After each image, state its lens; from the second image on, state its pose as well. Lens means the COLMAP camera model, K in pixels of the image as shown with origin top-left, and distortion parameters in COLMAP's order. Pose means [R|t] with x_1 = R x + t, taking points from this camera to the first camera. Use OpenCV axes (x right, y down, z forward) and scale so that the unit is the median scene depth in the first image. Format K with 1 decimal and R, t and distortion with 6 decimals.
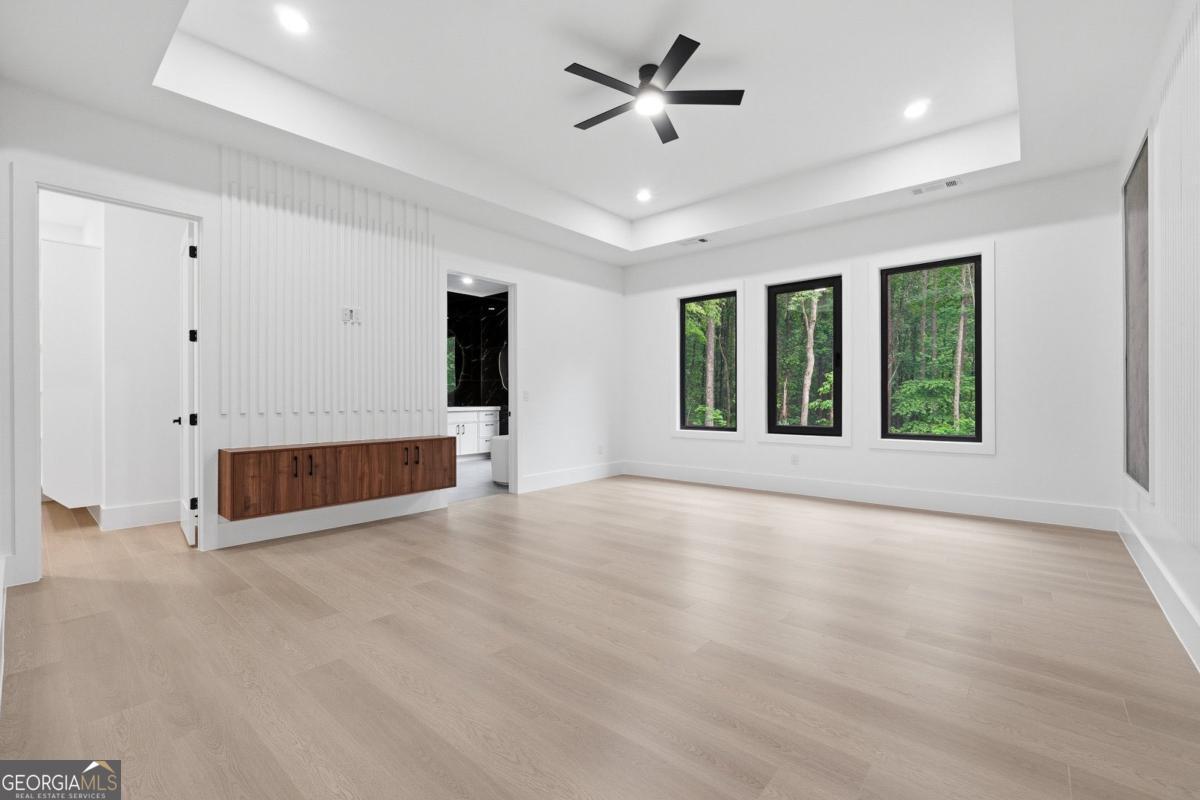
lens RADIAL K [[508.4, 0, 600.9], [0, 508.4, 392.8], [0, 0, 1]] dist [-0.002437, -0.000186]
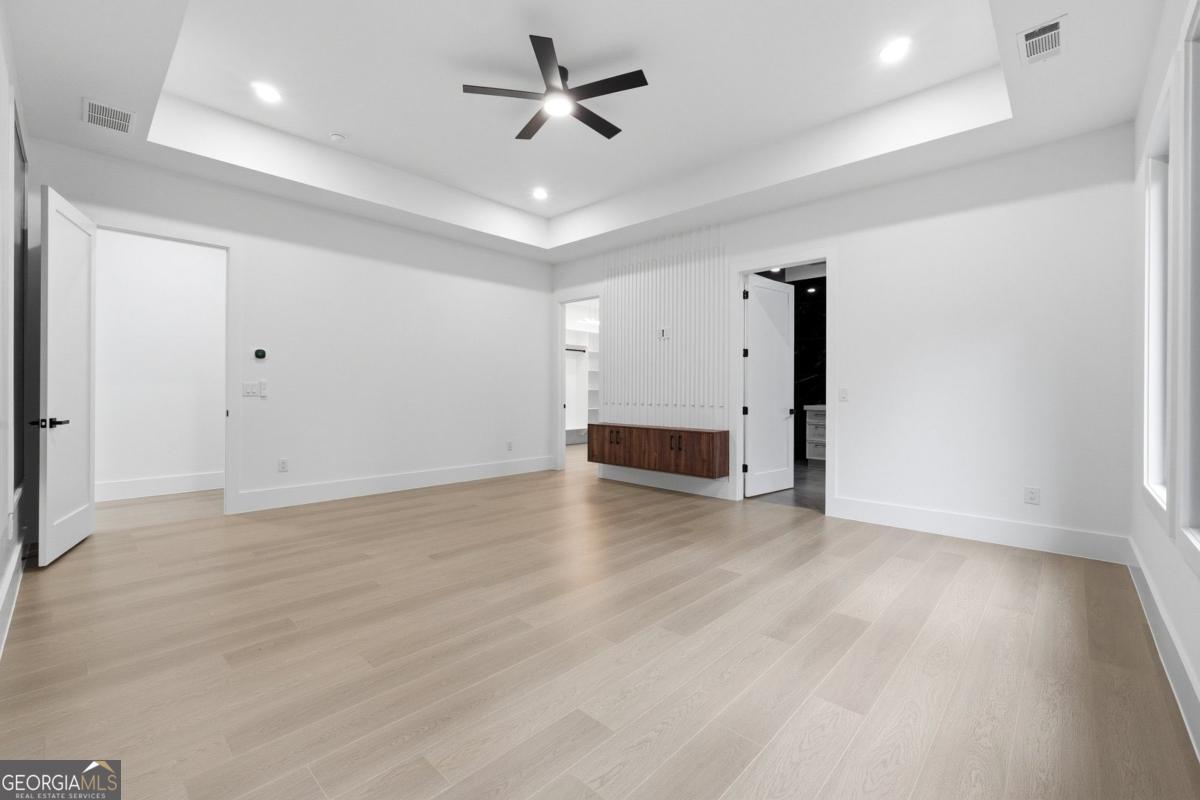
lens RADIAL K [[508.4, 0, 600.9], [0, 508.4, 392.8], [0, 0, 1]] dist [-0.002437, -0.000186]
pose [[-0.035398, 0.000627, -0.999373, 0.864607], [-0.002645, 0.999996, 0.000721, 0.004096], [0.999370, 0.002668, -0.035397, 0.880421]]
